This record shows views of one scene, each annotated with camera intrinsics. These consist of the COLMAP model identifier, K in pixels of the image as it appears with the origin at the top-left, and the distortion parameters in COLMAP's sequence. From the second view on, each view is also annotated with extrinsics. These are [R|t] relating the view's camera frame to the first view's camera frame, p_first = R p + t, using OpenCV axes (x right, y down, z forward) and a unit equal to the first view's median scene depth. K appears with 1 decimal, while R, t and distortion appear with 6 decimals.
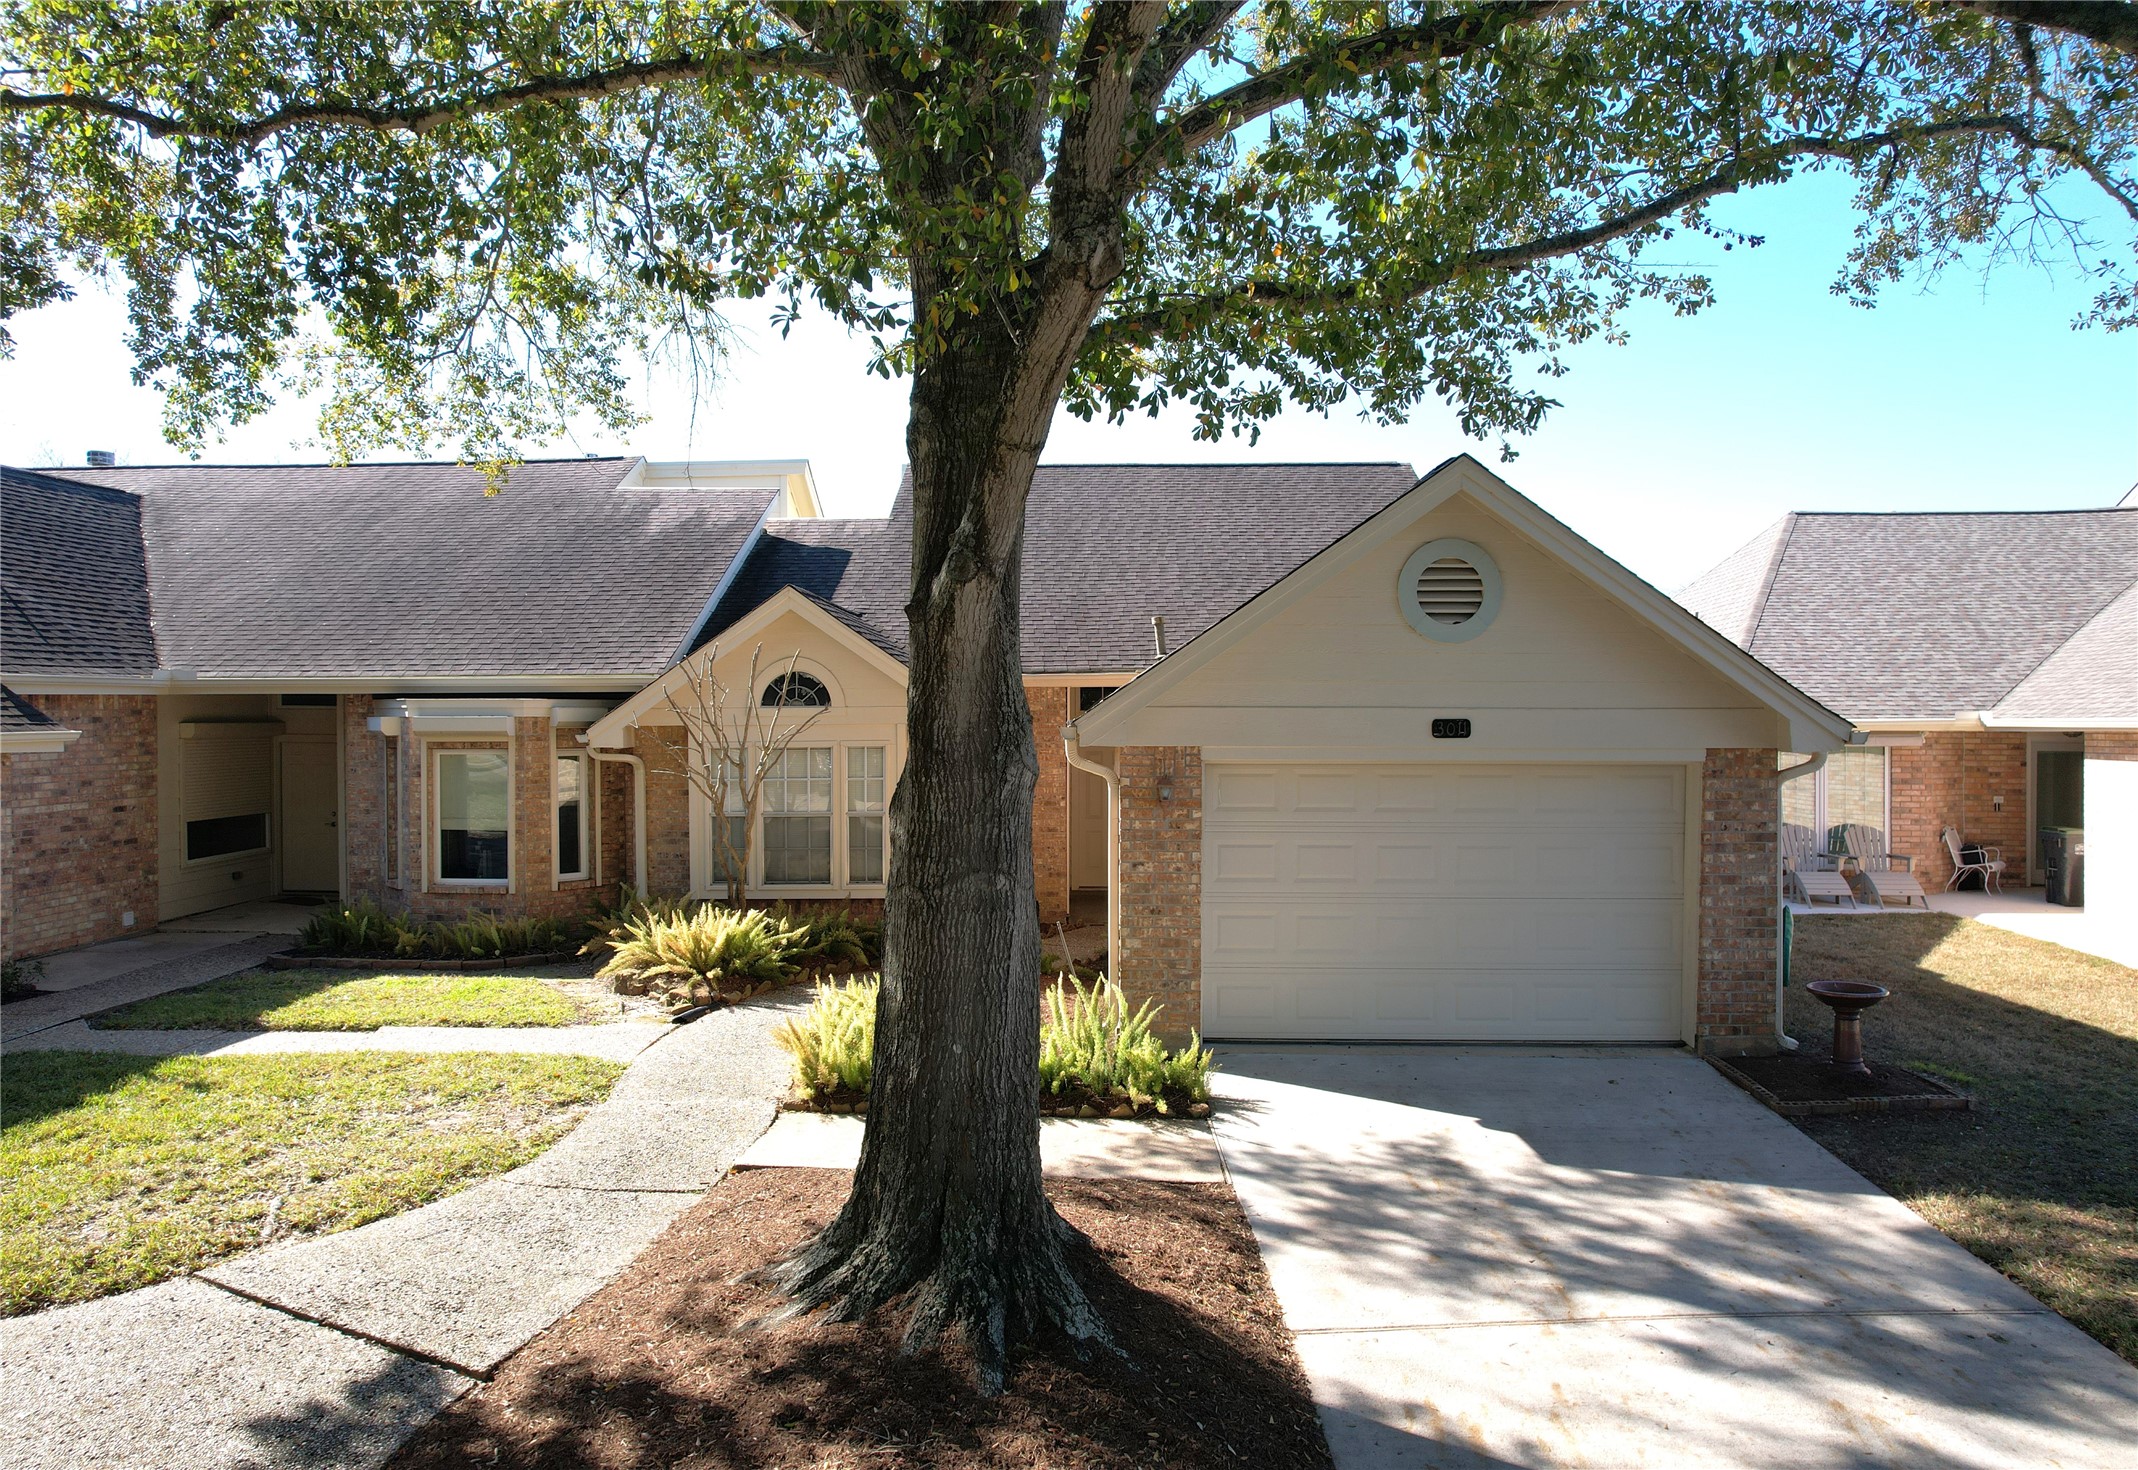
lens RADIAL K [[1355.4, 0, 1069.0], [0, 1355.4, 735.0], [0, 0, 1]] dist [-0.060353, 0.039222]
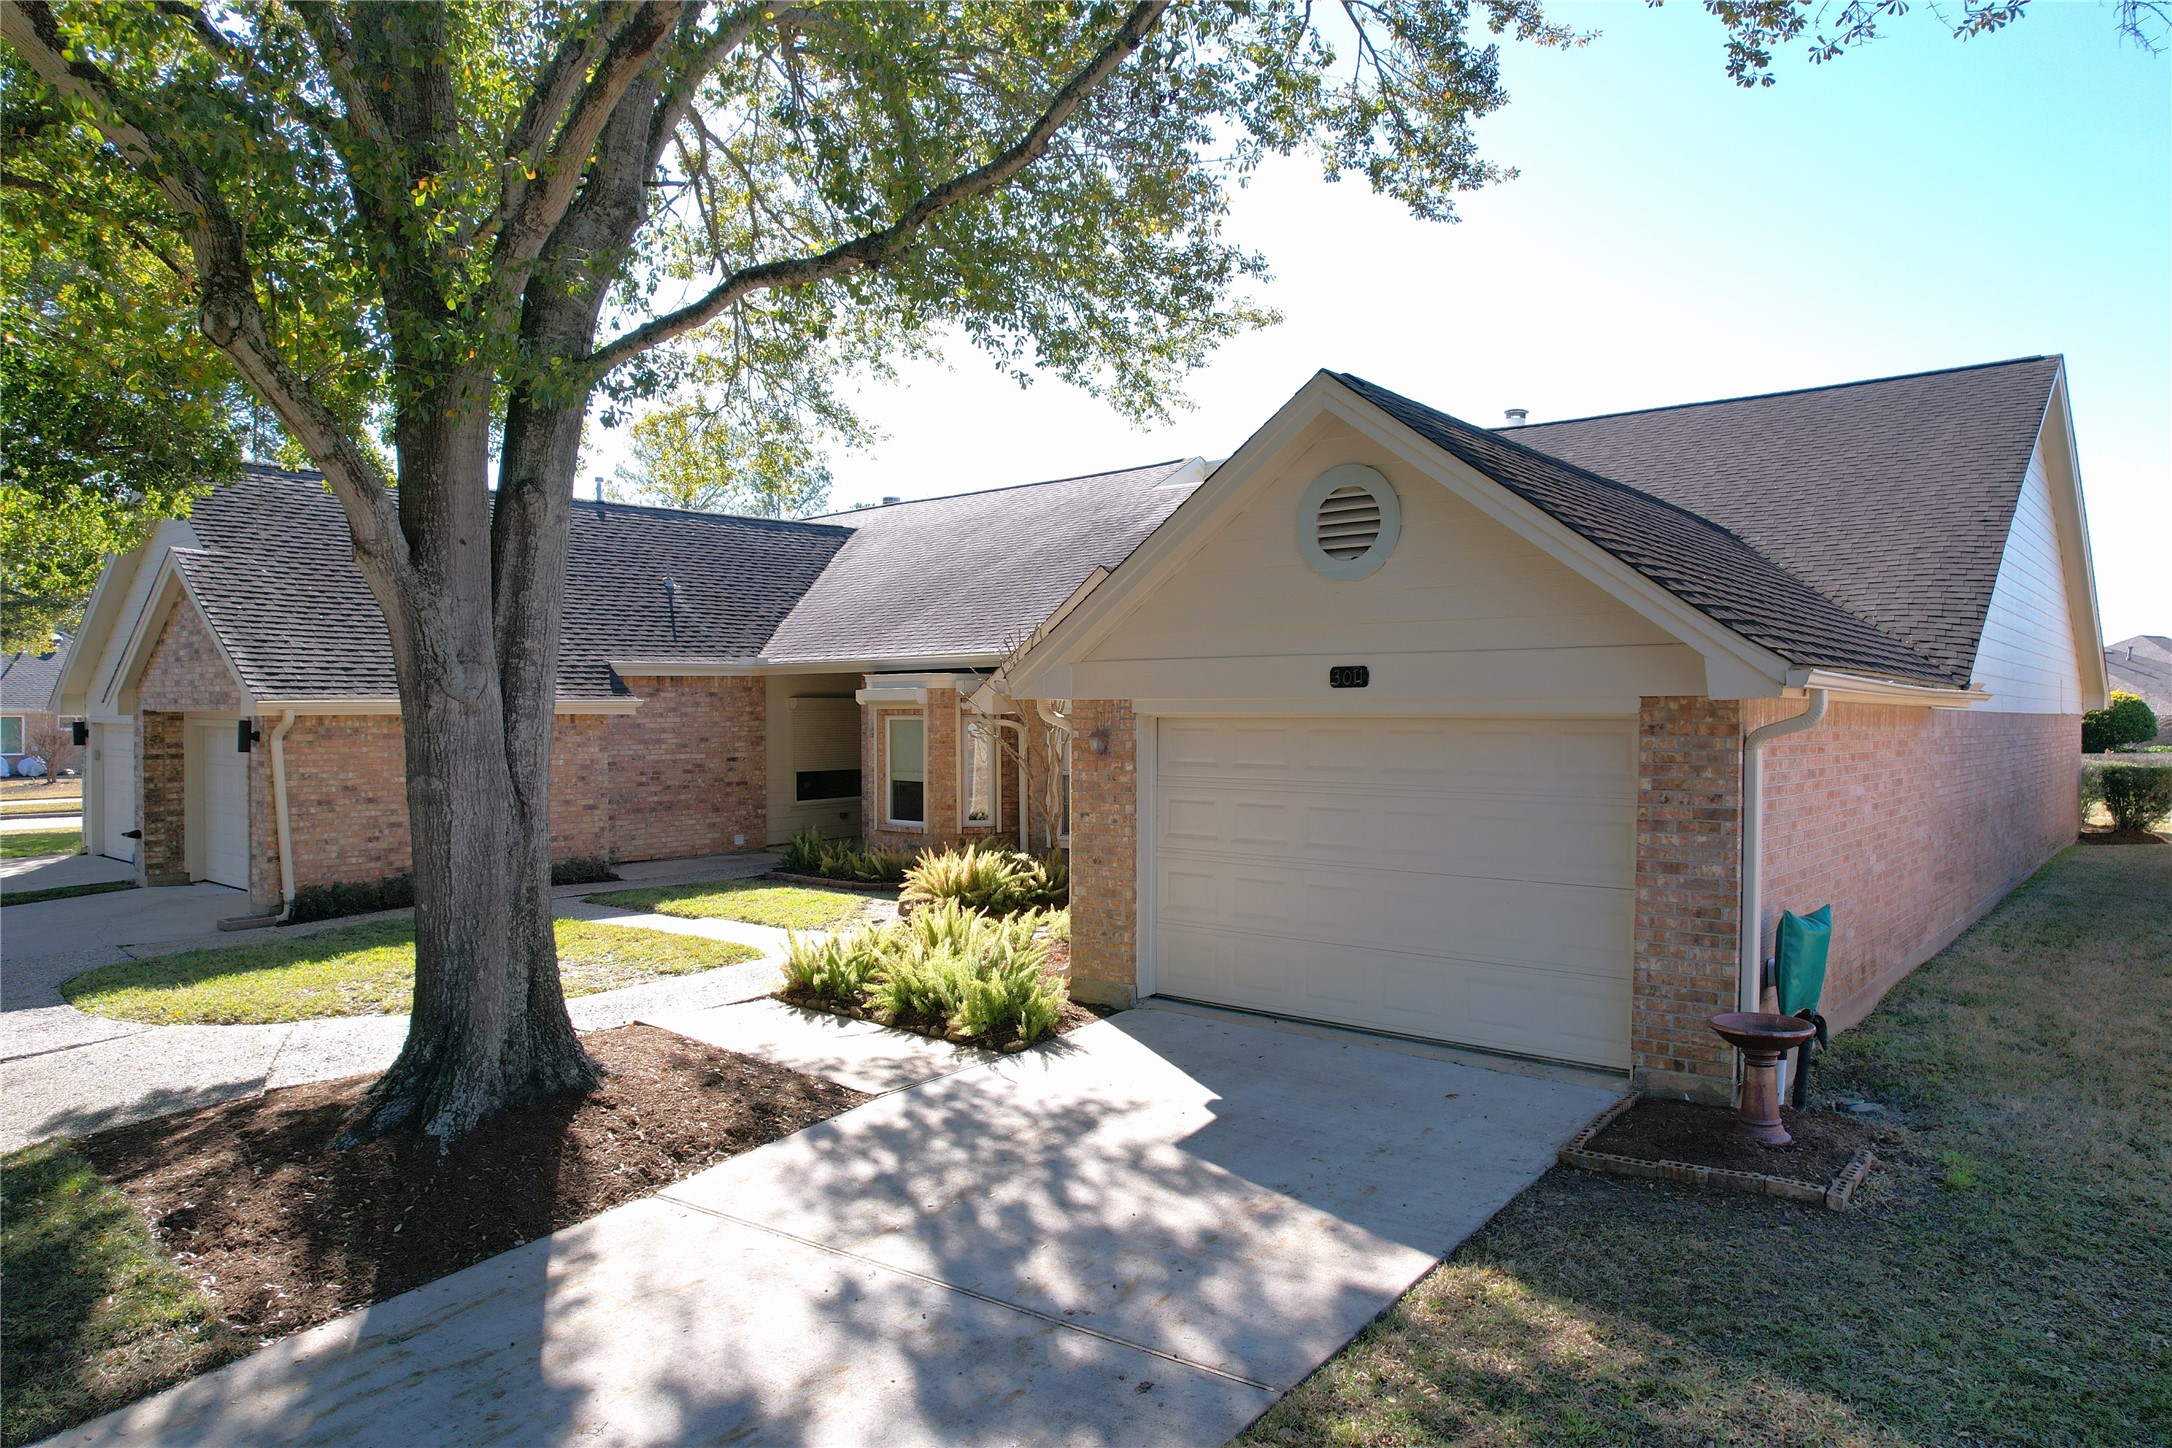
lens RADIAL K [[1339.6, 0, 1086.0], [0, 1339.6, 724.0], [0, 0, 1]] dist [-0.036426, 0.002319]
pose [[0.799012, 0.003660, -0.601304, 0.861152], [-0.003165, 0.999993, 0.001880, 0.032045], [0.601307, 0.000401, 0.799018, 0.239637]]
